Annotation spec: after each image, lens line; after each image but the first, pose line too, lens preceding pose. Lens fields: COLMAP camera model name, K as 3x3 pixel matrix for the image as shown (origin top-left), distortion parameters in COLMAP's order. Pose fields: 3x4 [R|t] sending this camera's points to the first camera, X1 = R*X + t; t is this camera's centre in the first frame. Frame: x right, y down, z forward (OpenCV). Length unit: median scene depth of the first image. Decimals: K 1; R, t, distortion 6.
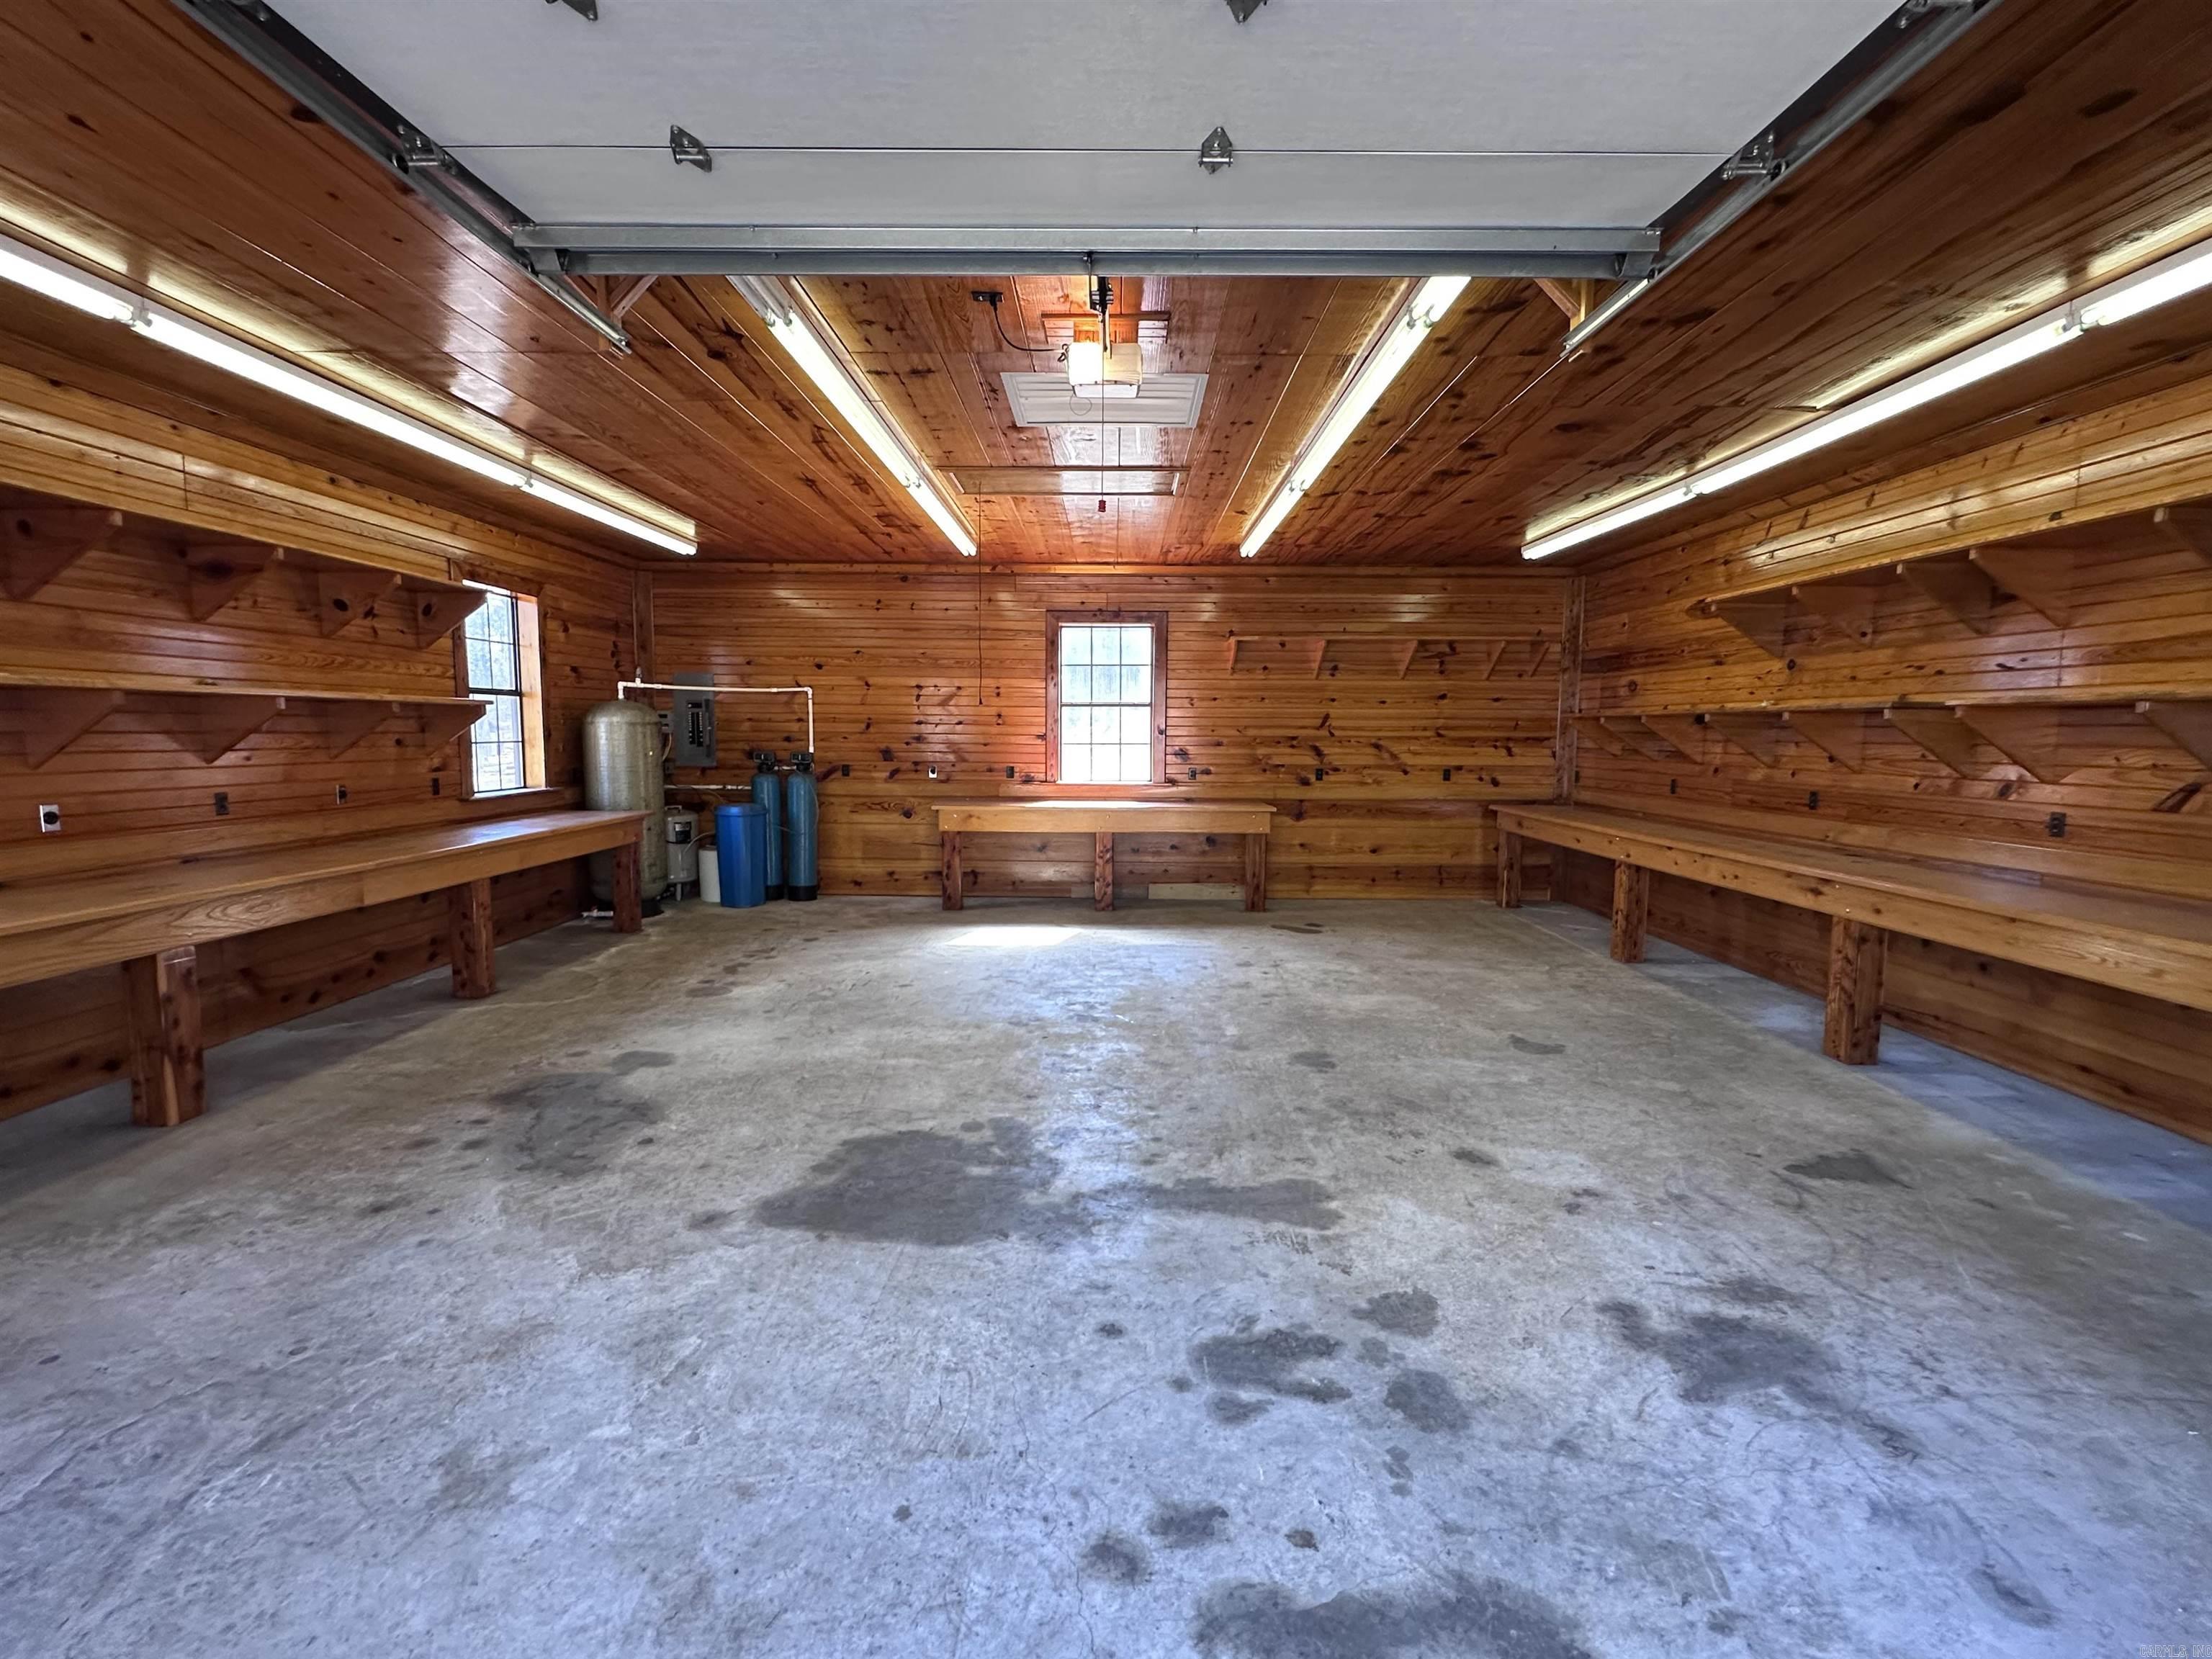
lens RADIAL K [[1026.0, 0, 1106.0], [0, 1026.0, 829.5], [0, 0, 1]] dist [-0.000700, -0.000139]
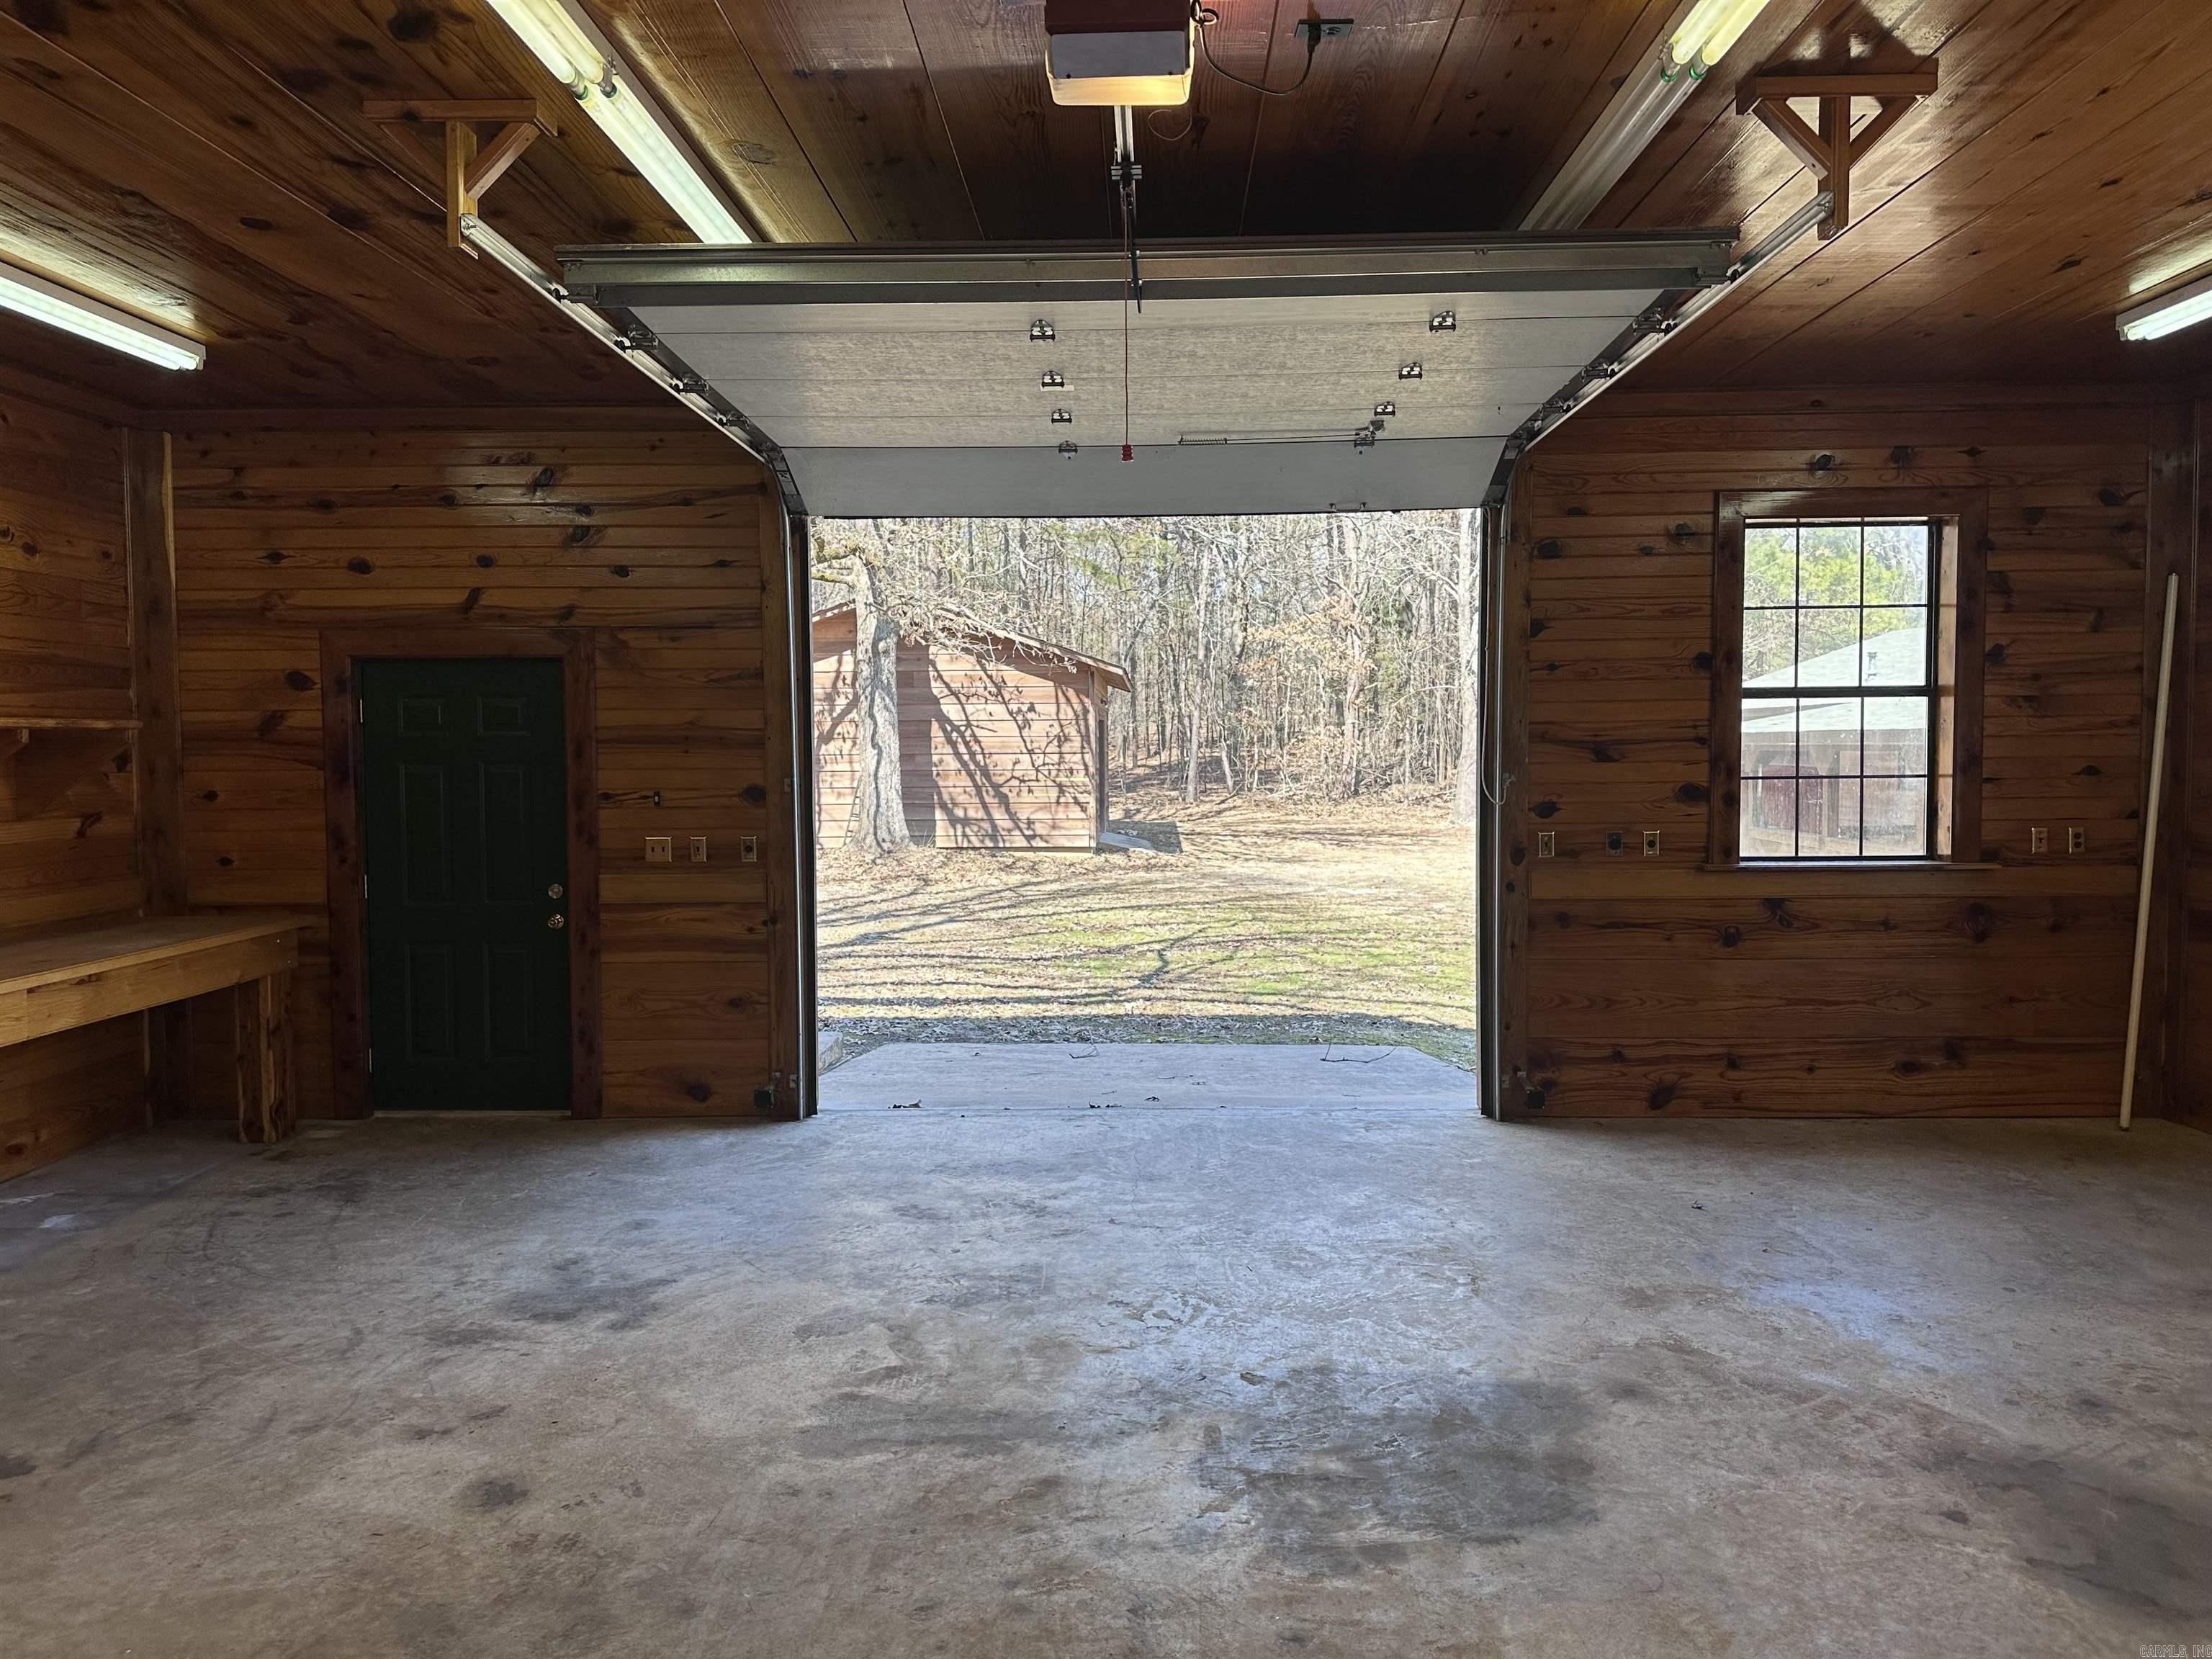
lens RADIAL K [[1535.0, 0, 1106.0], [0, 1535.0, 829.5], [0, 0, 1]] dist [0.126604, -0.158618]
pose [[-0.999791, -0.001191, 0.020414, -0.009674], [0.001908, 0.988512, 0.151129, -0.192821], [-0.020360, 0.151136, -0.988303, 1.827249]]
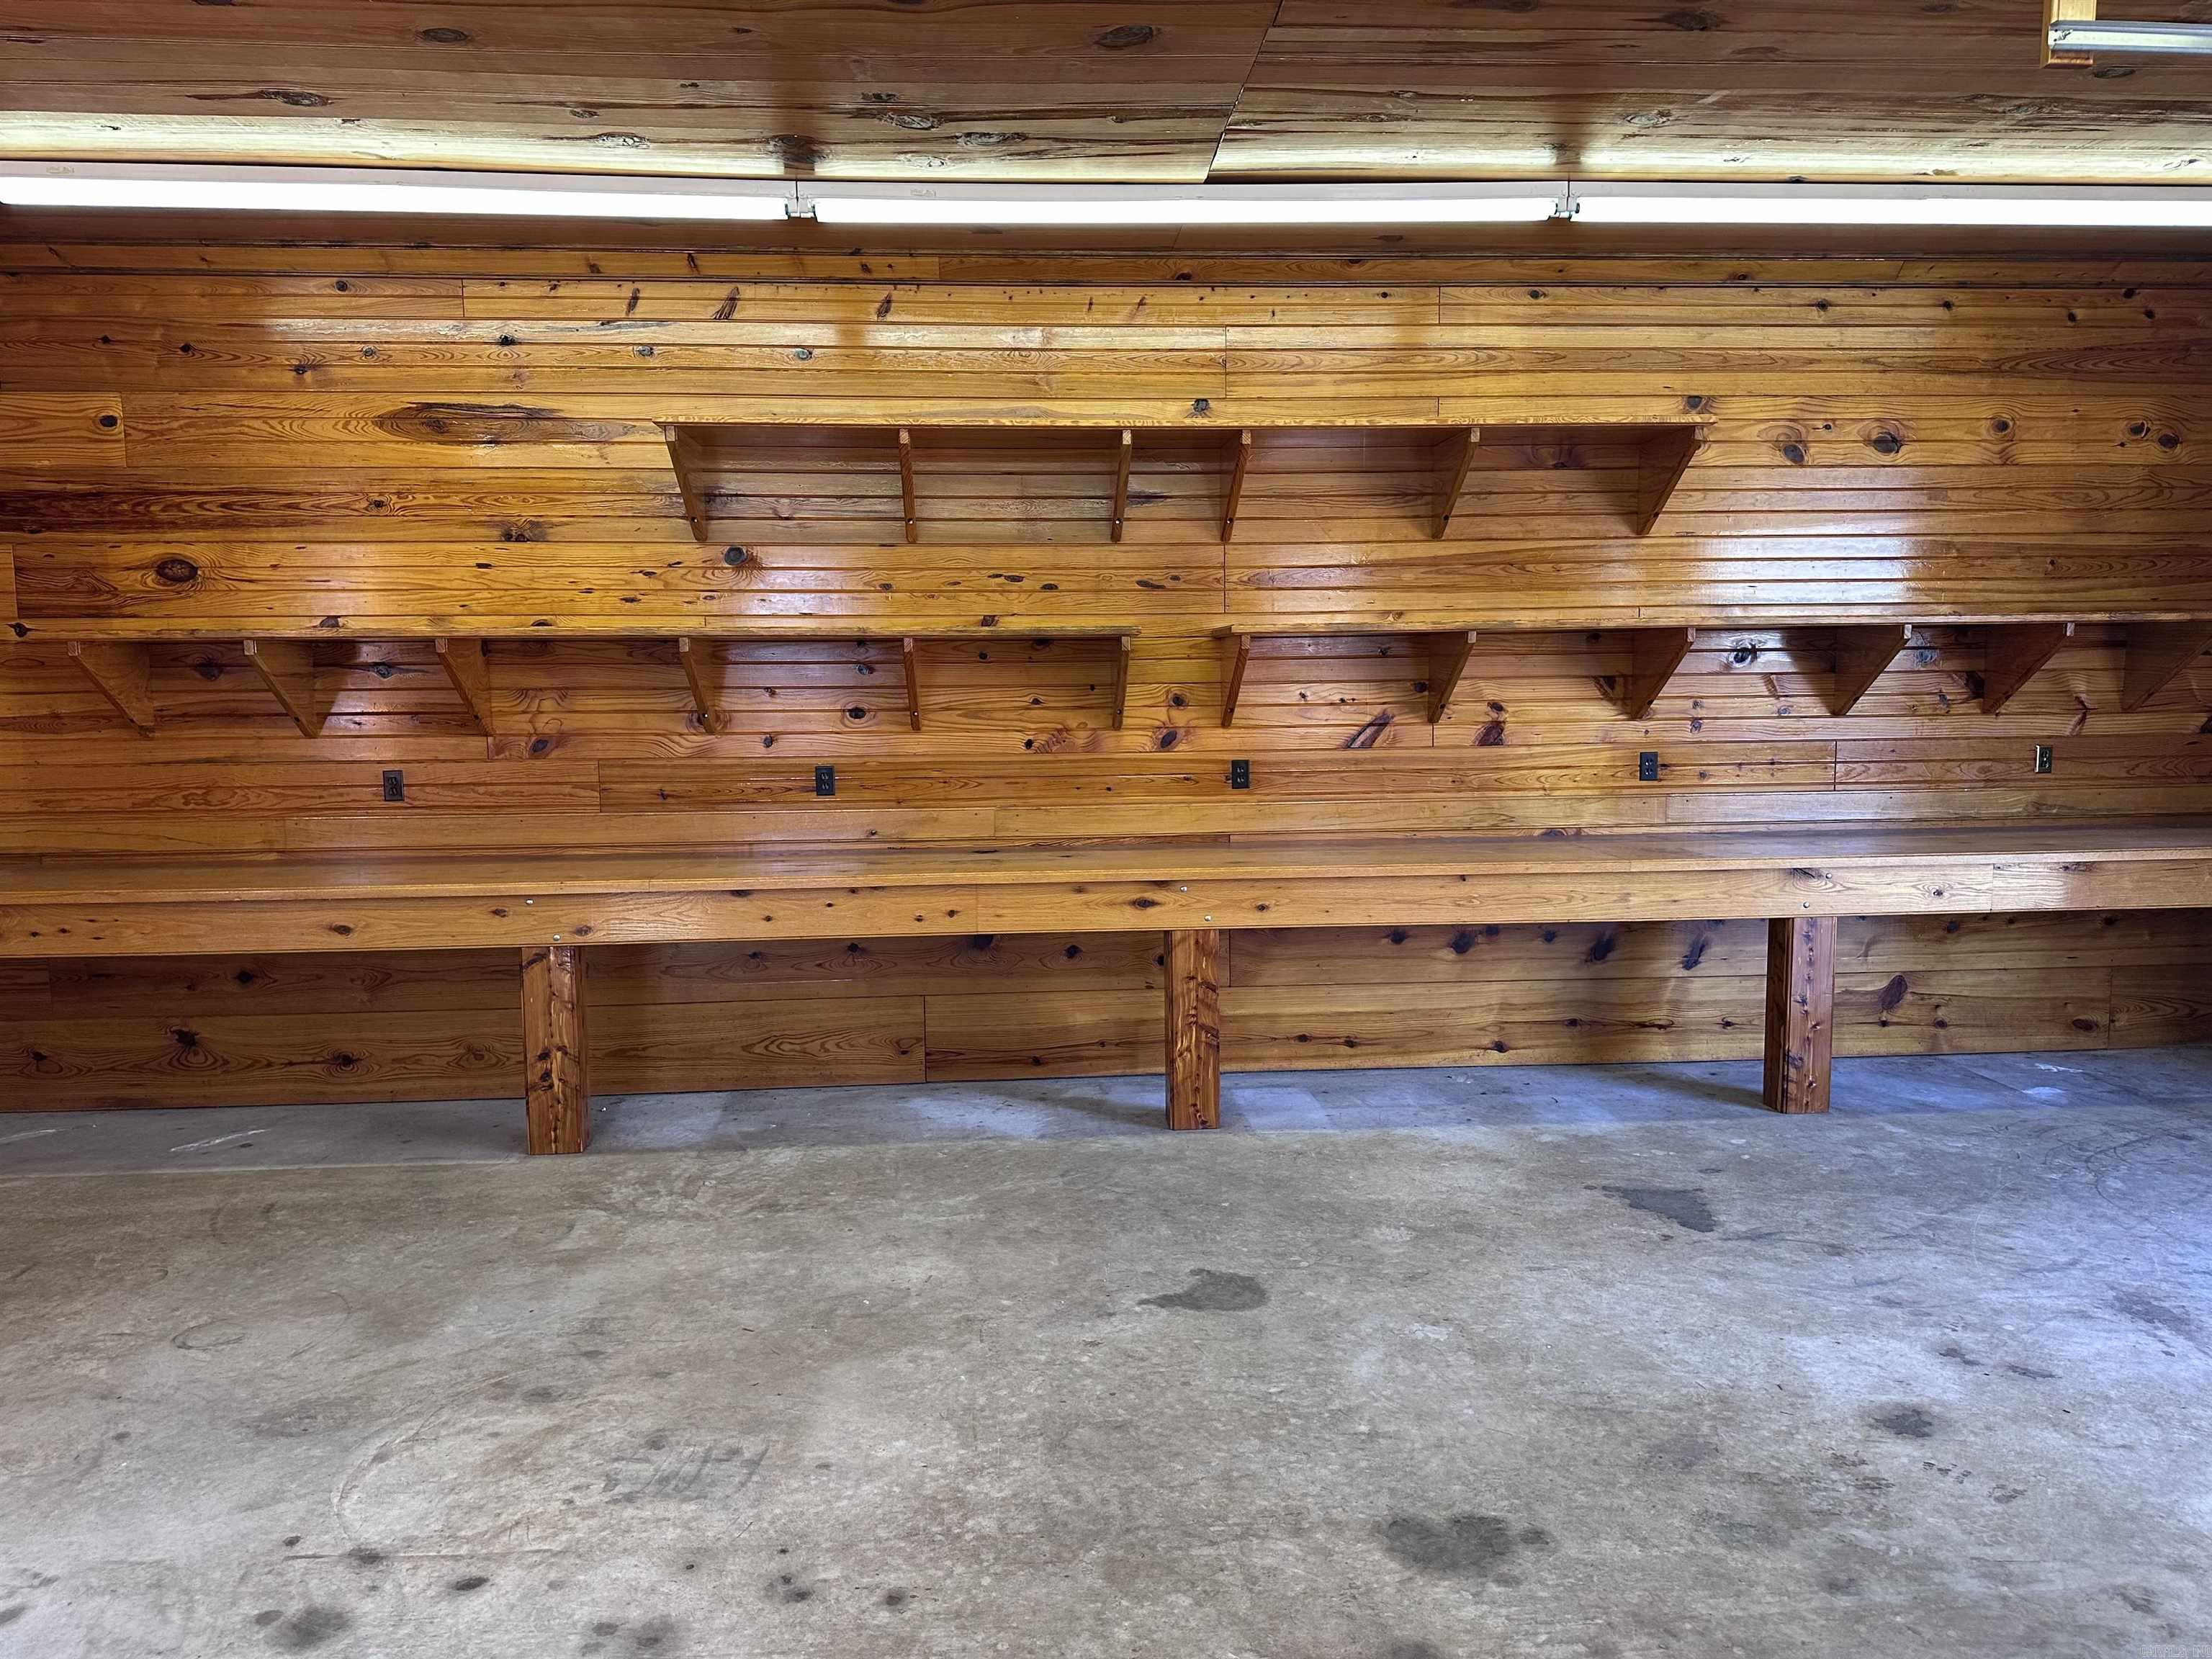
lens RADIAL K [[1535.0, 0, 1106.0], [0, 1535.0, 829.5], [0, 0, 1]] dist [0.126604, -0.158618]
pose [[-0.090338, -0.110417, 0.989771, -0.414962], [0.105382, 0.987195, 0.119748, -0.150918], [-0.990320, 0.115122, -0.077545, 1.468373]]
